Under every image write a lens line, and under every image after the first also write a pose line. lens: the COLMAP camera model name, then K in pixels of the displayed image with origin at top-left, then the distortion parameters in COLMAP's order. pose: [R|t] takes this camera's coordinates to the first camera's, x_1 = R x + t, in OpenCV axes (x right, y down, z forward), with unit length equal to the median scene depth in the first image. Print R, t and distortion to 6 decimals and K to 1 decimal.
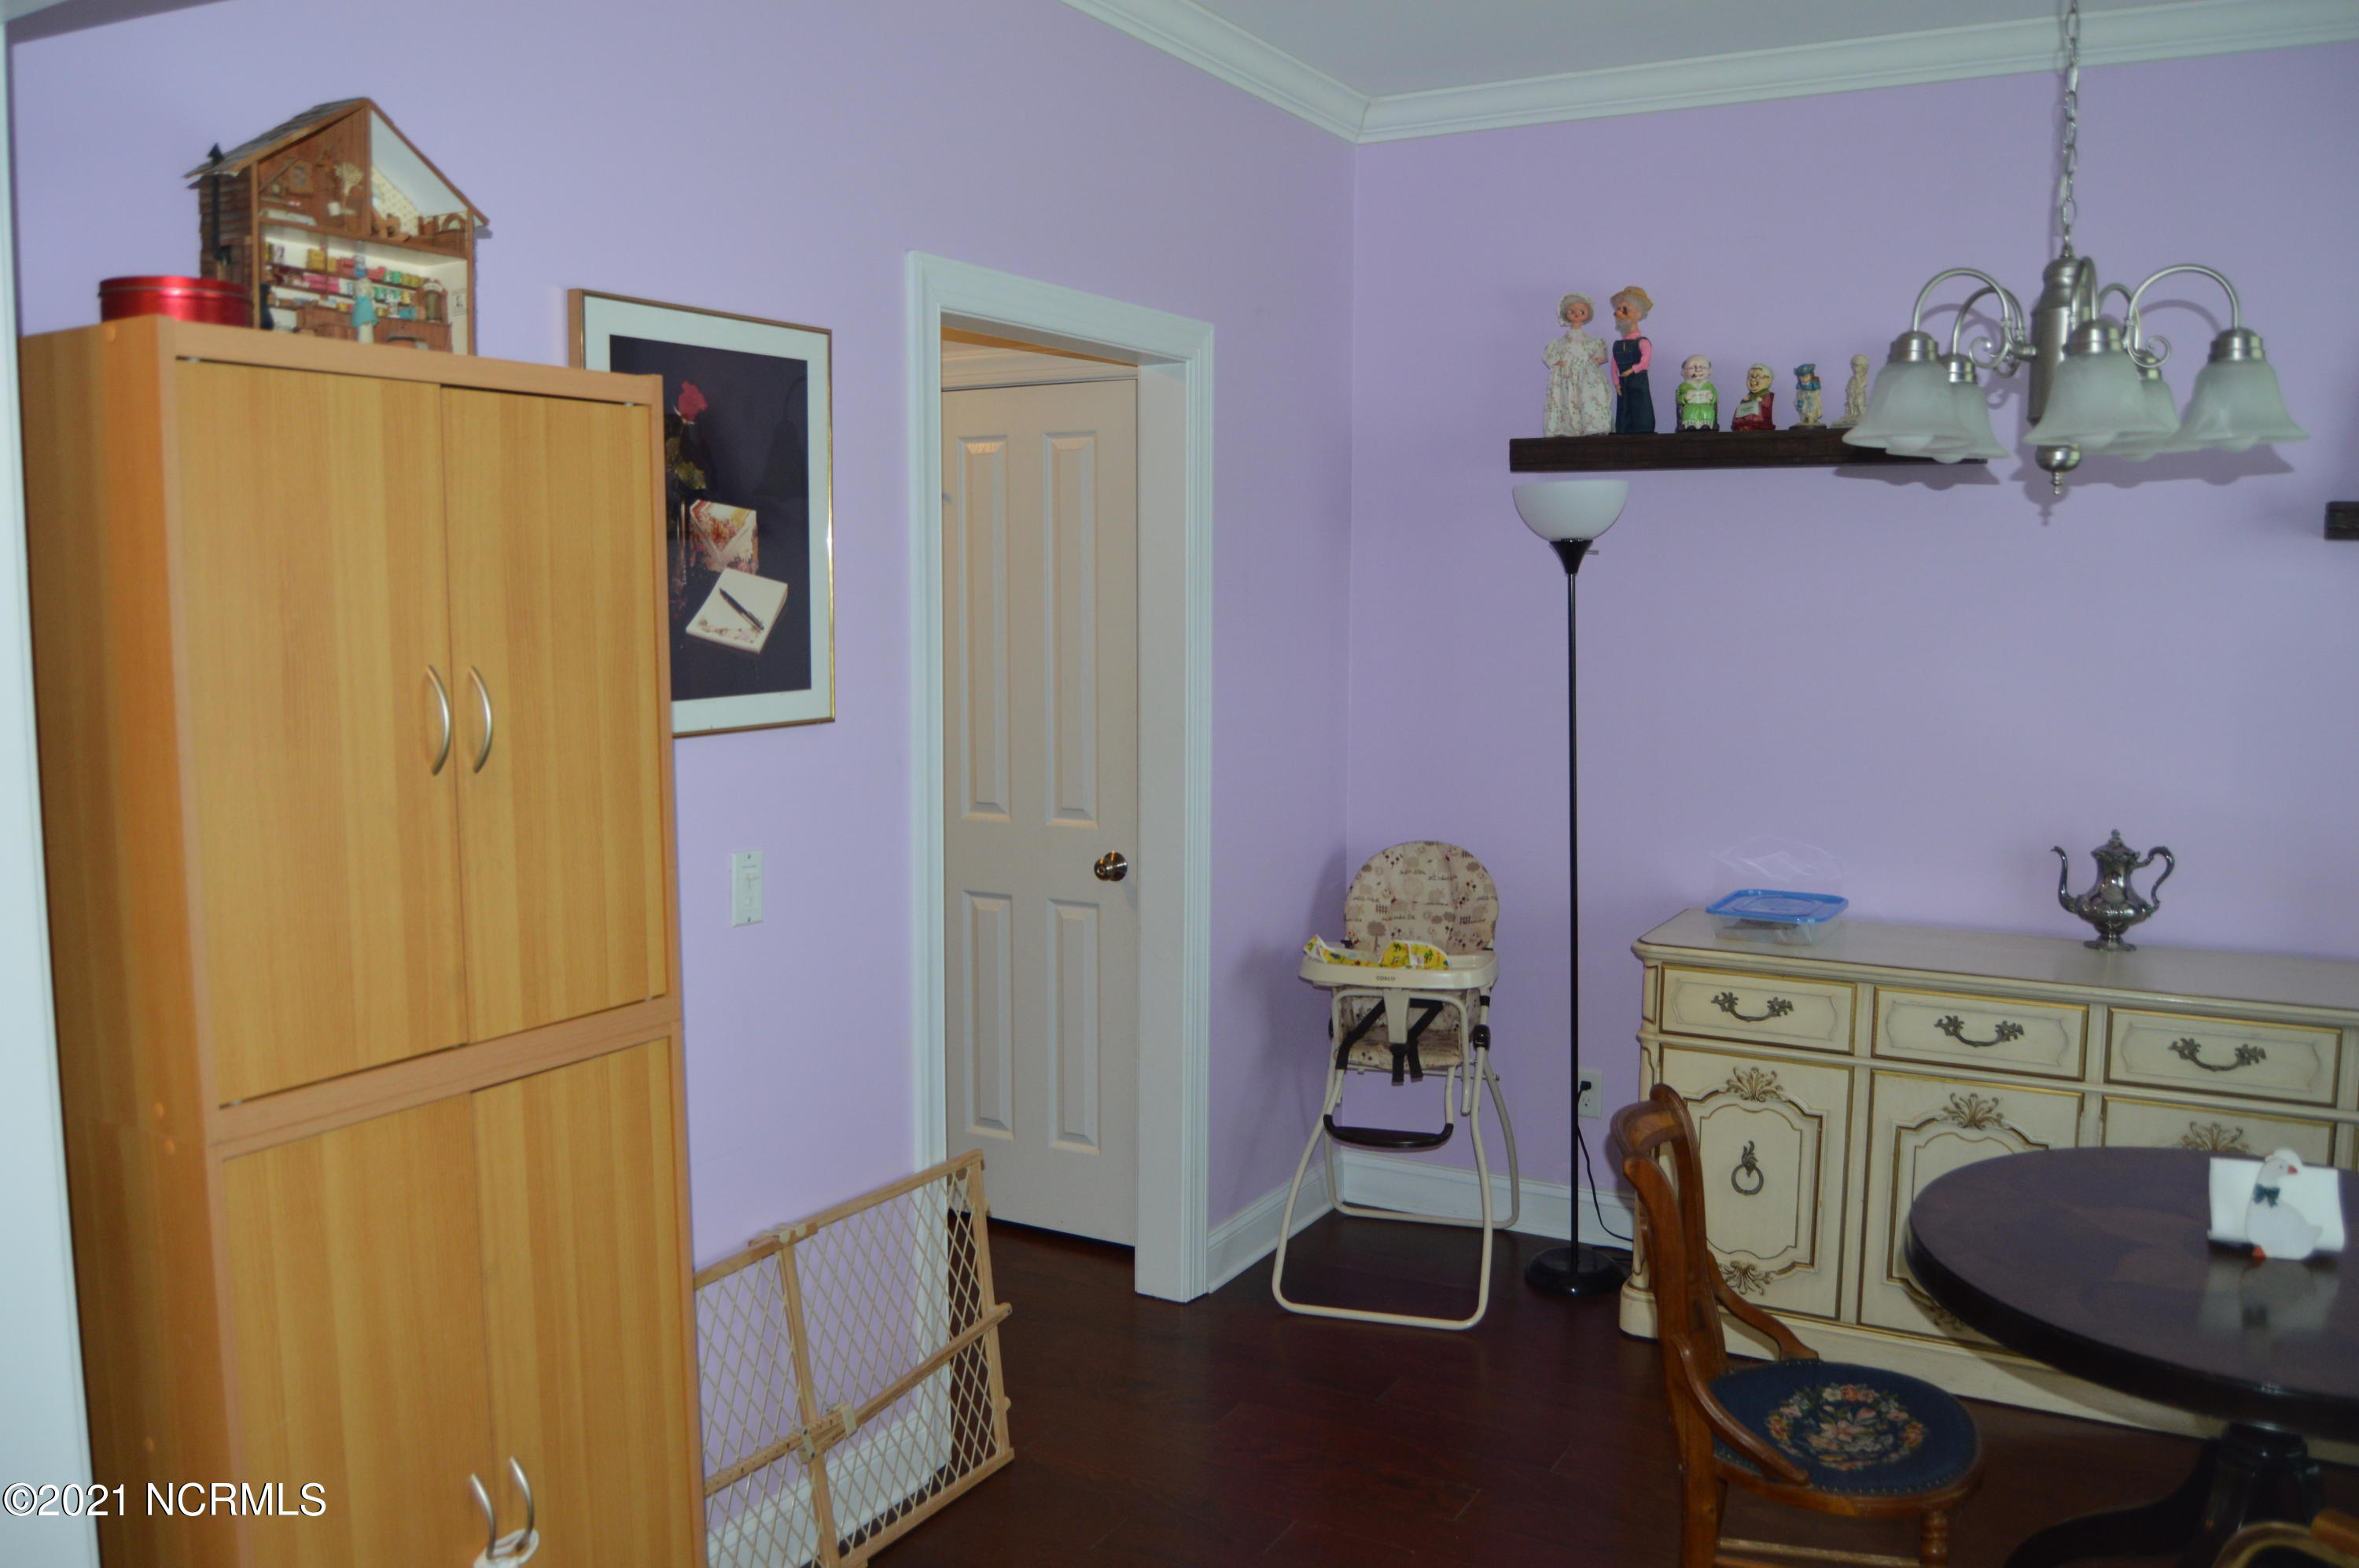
lens RADIAL K [[1869.8, 0, 1165.5], [0, 1869.8, 783.3], [0, 0, 1]] dist [-0.092232, 0.037608]
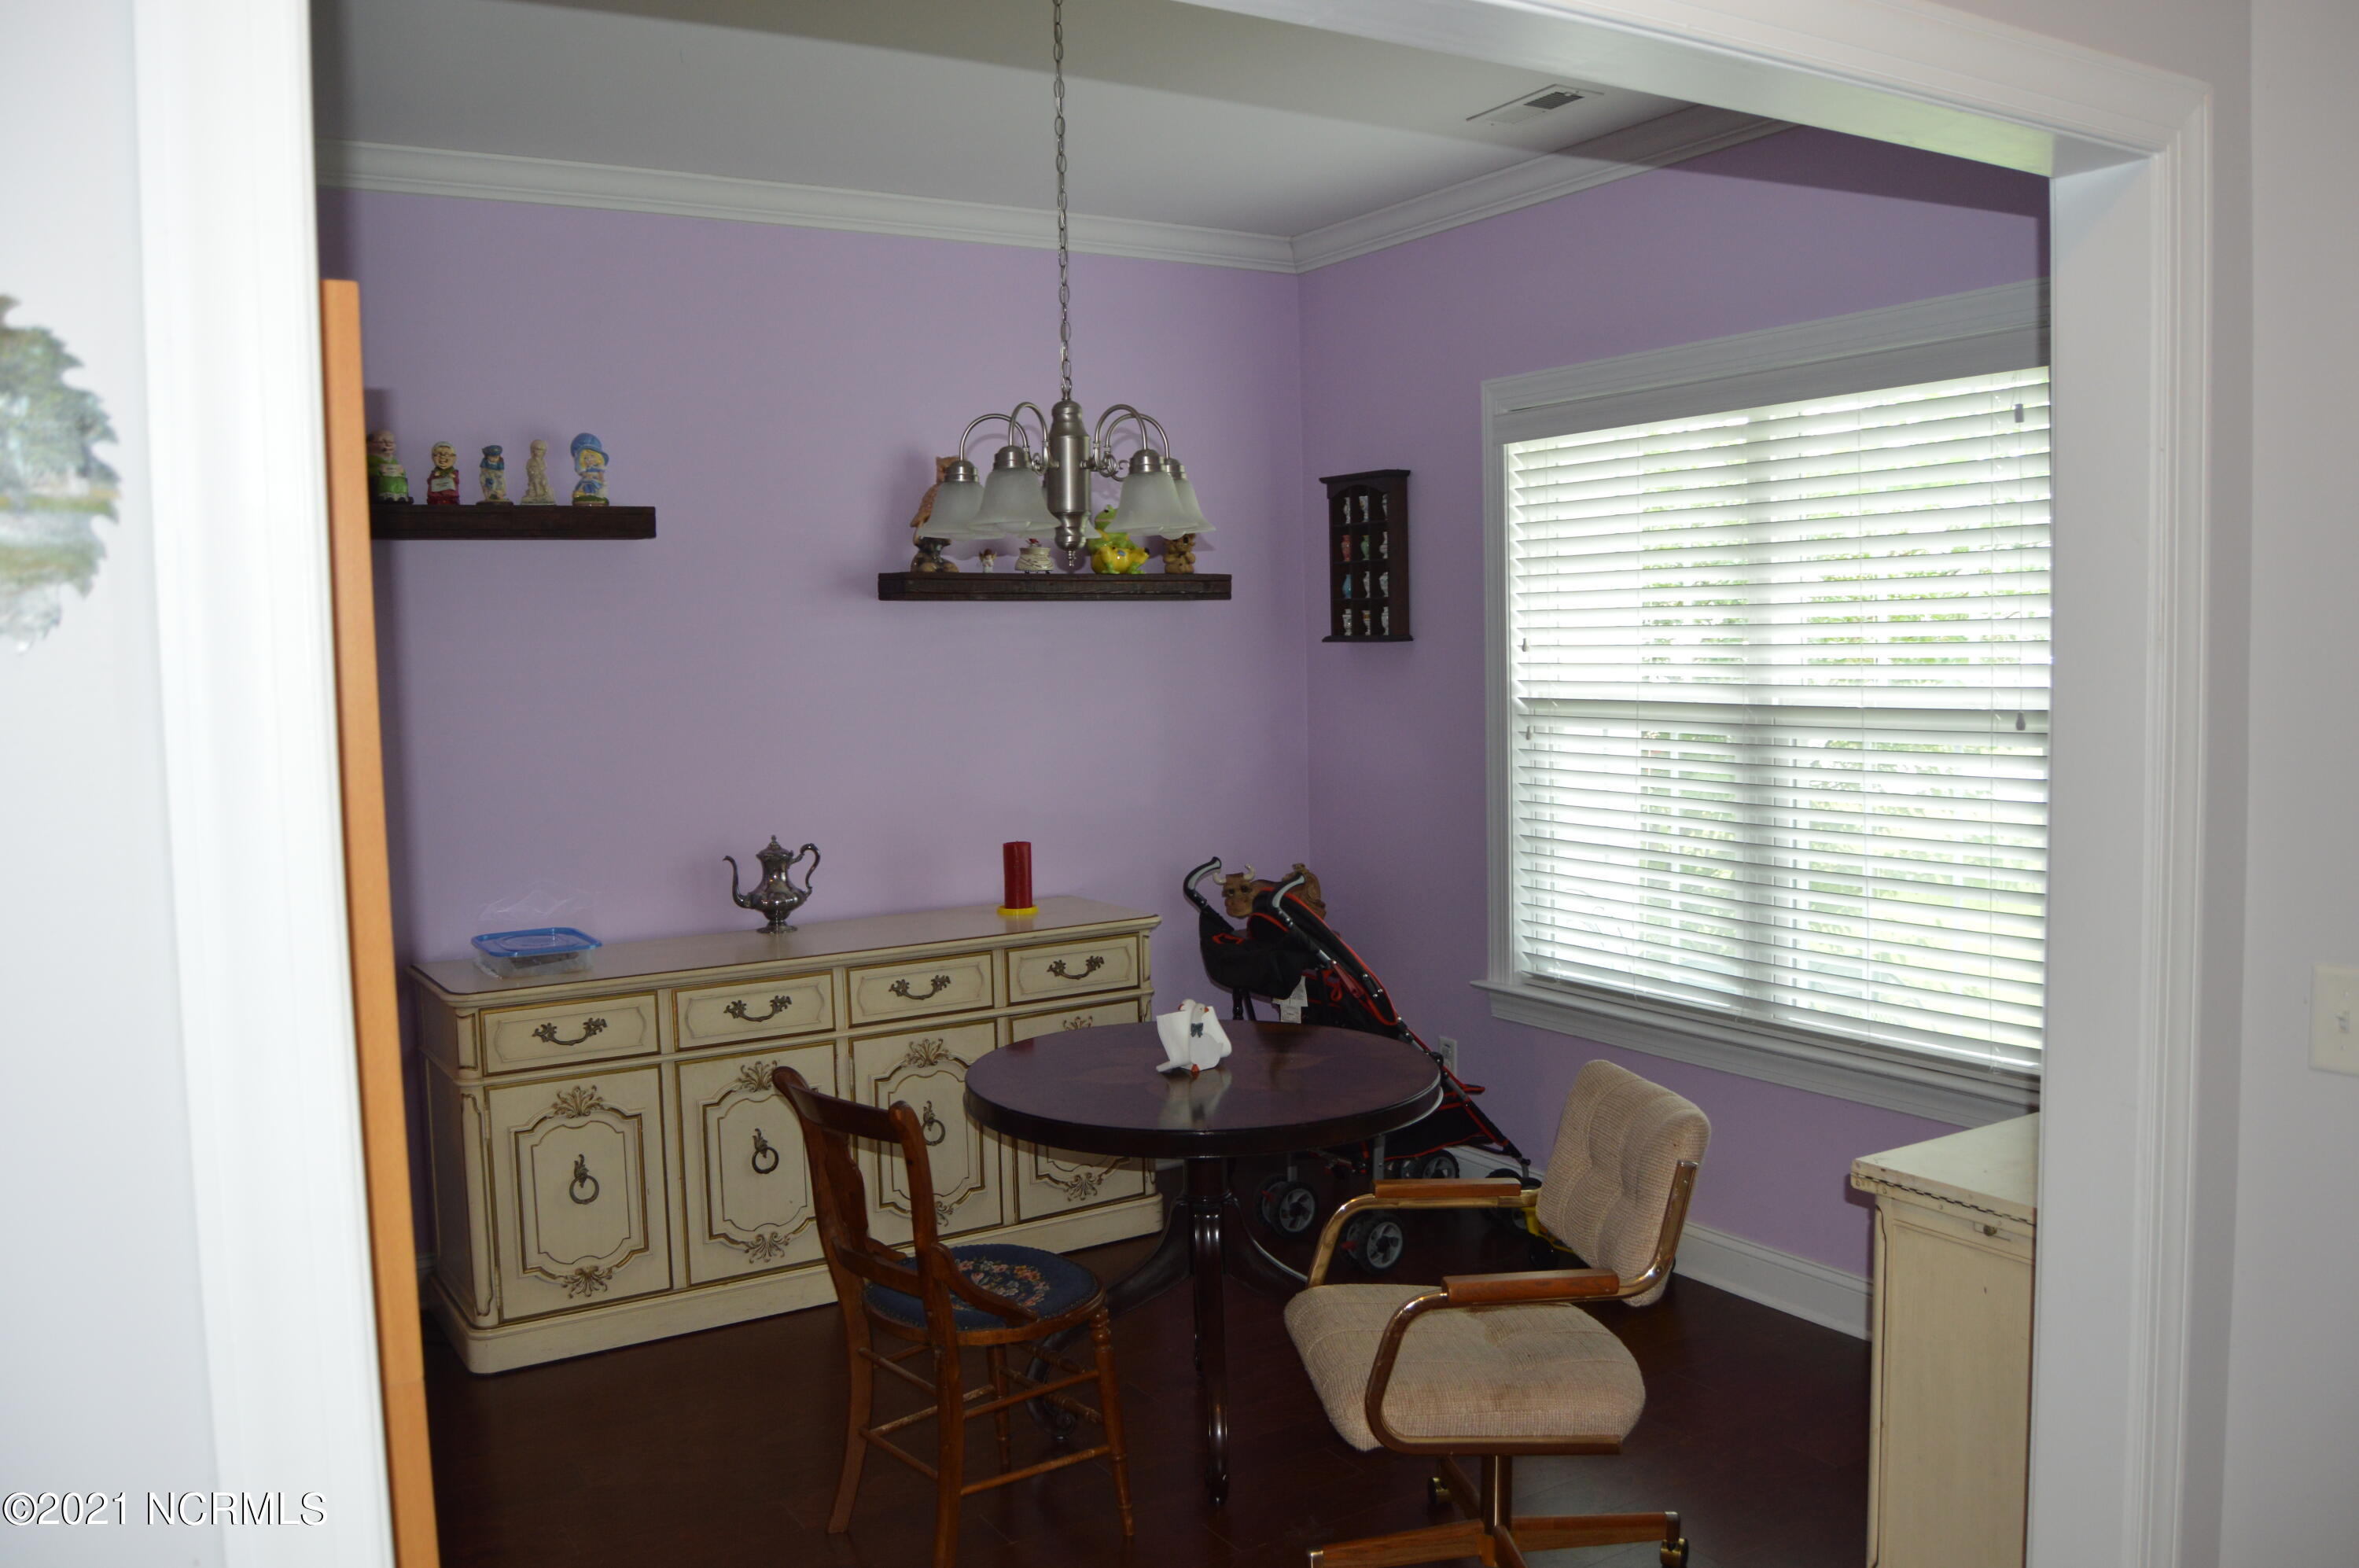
lens RADIAL K [[1869.8, 0, 1165.5], [0, 1869.8, 783.3], [0, 0, 1]] dist [-0.092232, 0.037608]
pose [[0.476891, -0.080990, 0.875223, -0.460365], [0.116908, 0.992743, 0.028164, -0.014436], [-0.871153, 0.088890, 0.482899, 0.154194]]
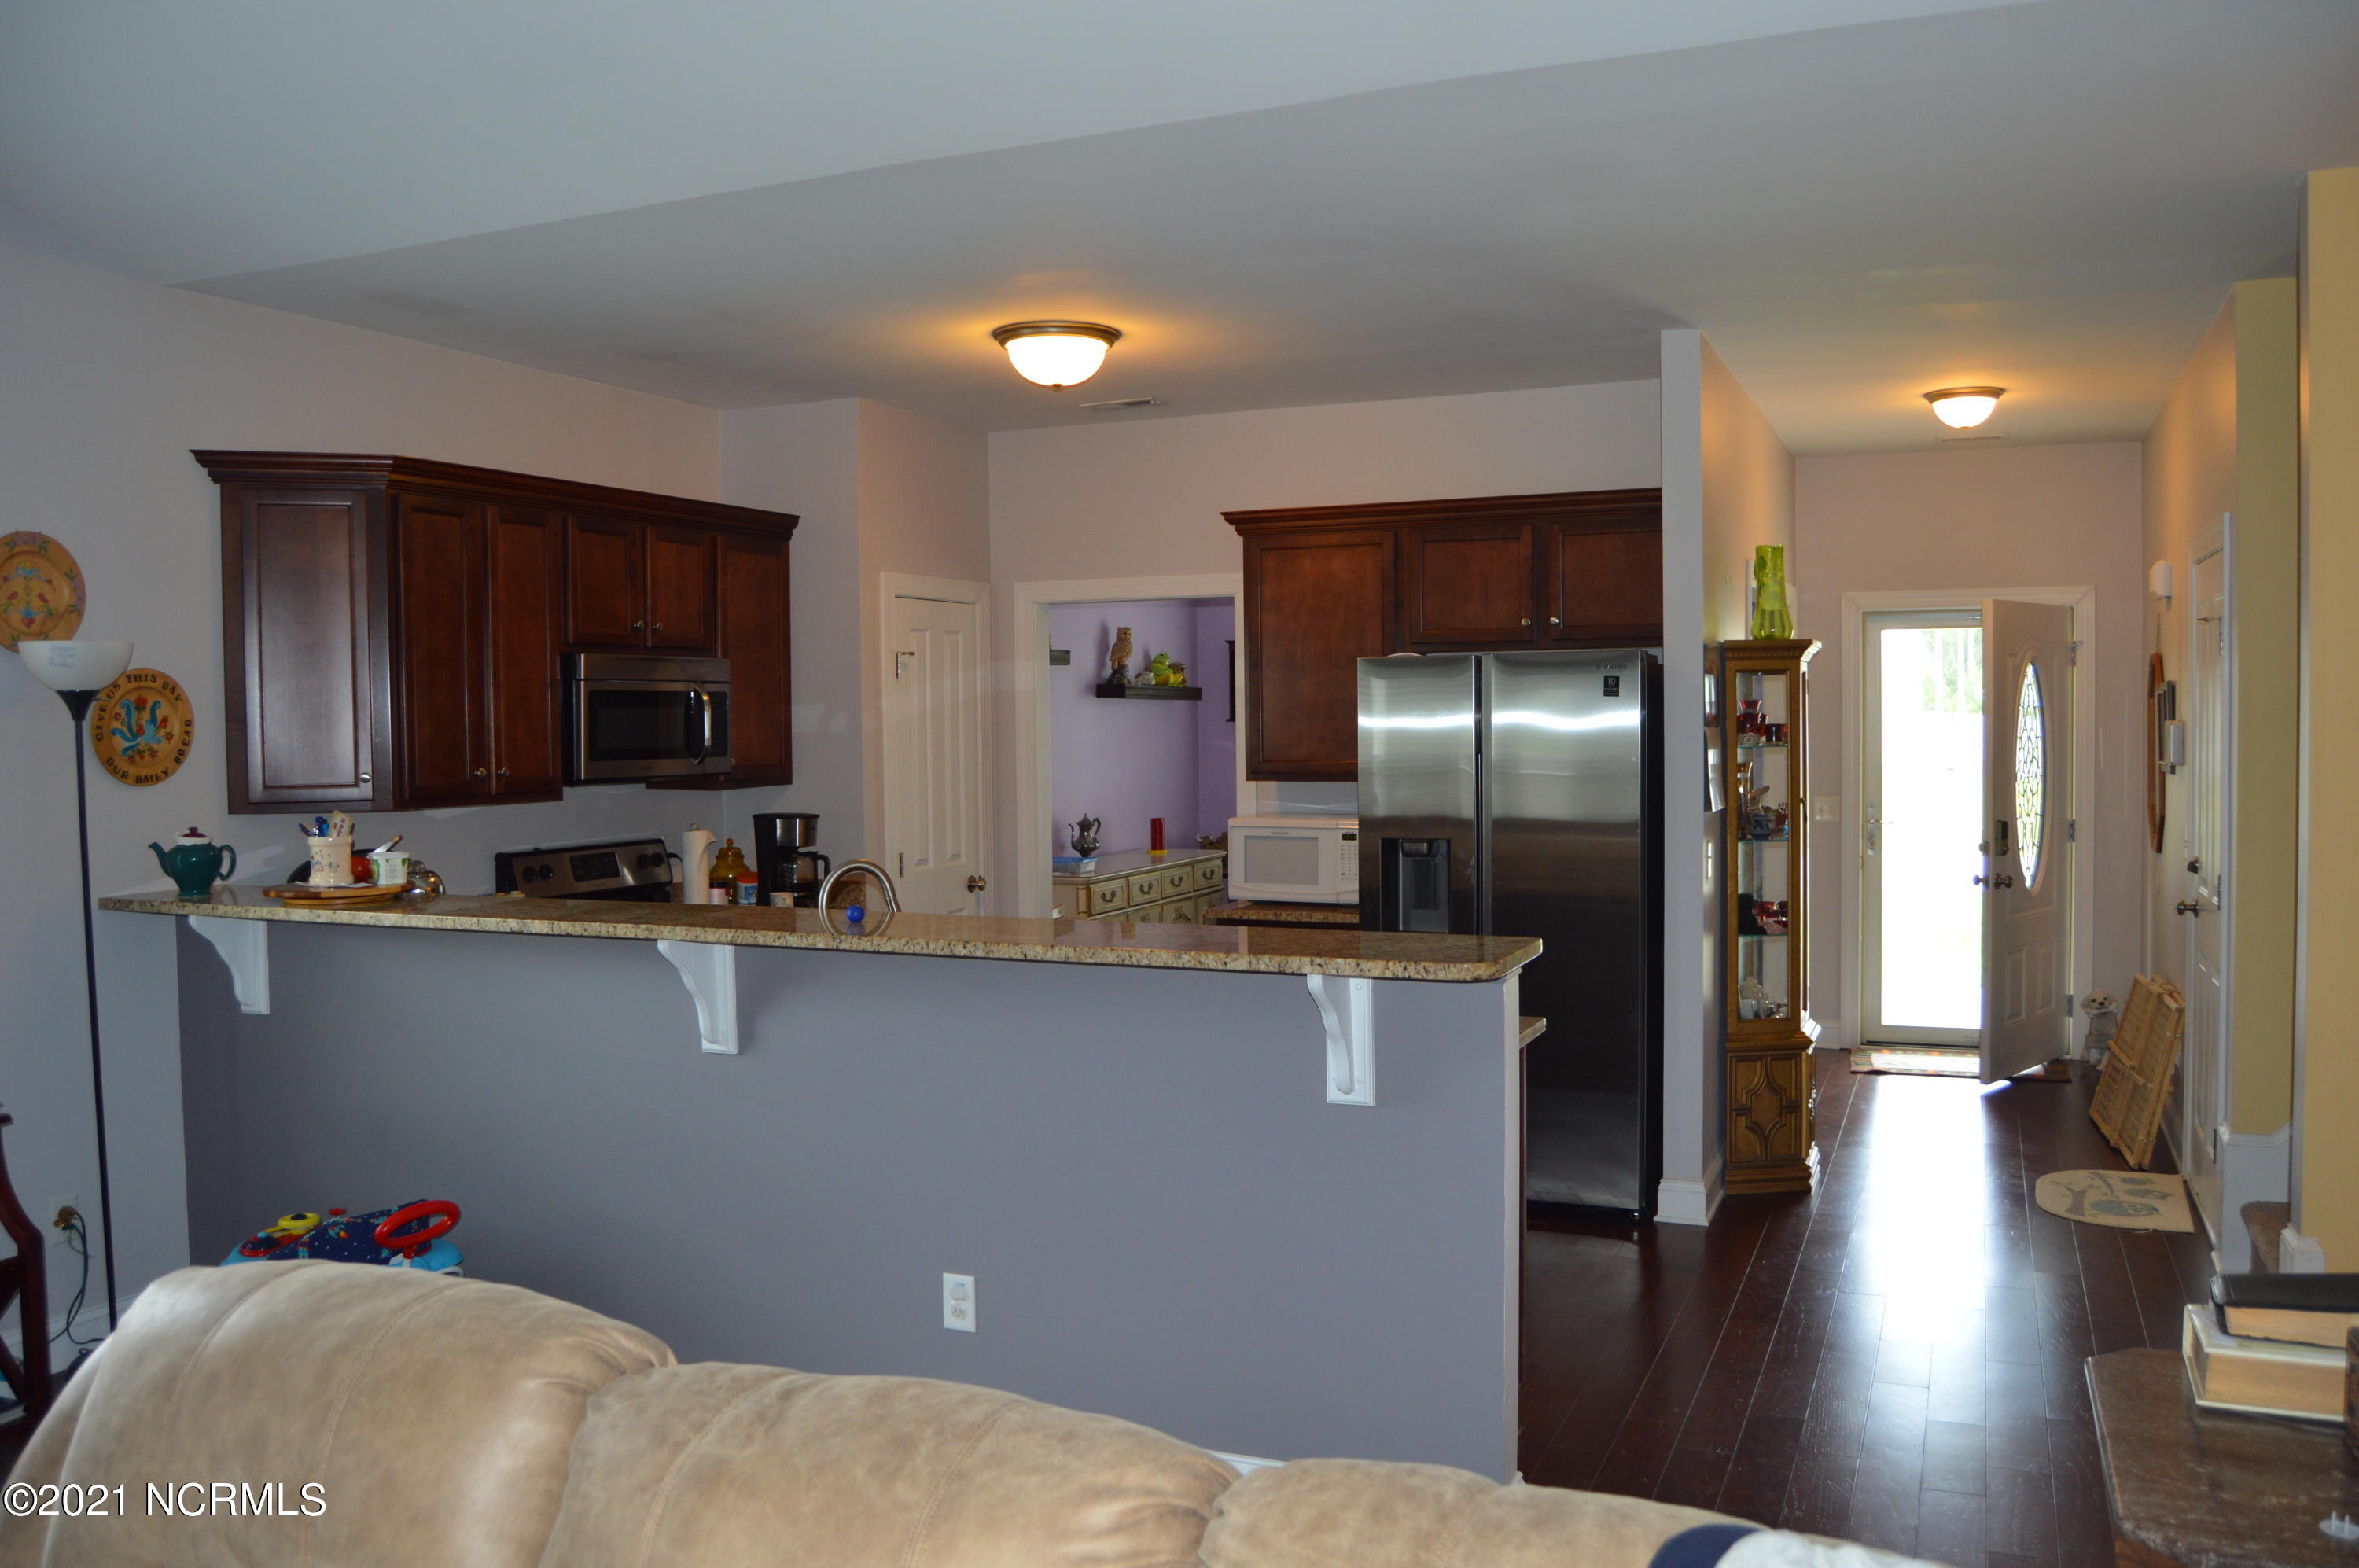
lens RADIAL K [[1869.8, 0, 1165.5], [0, 1869.8, 783.3], [0, 0, 1]] dist [-0.092232, 0.037608]
pose [[-0.102379, -0.034468, 0.994148, -2.242032], [0.116657, 0.992087, 0.046410, -0.134040], [-0.987881, 0.120726, -0.097548, 1.263204]]
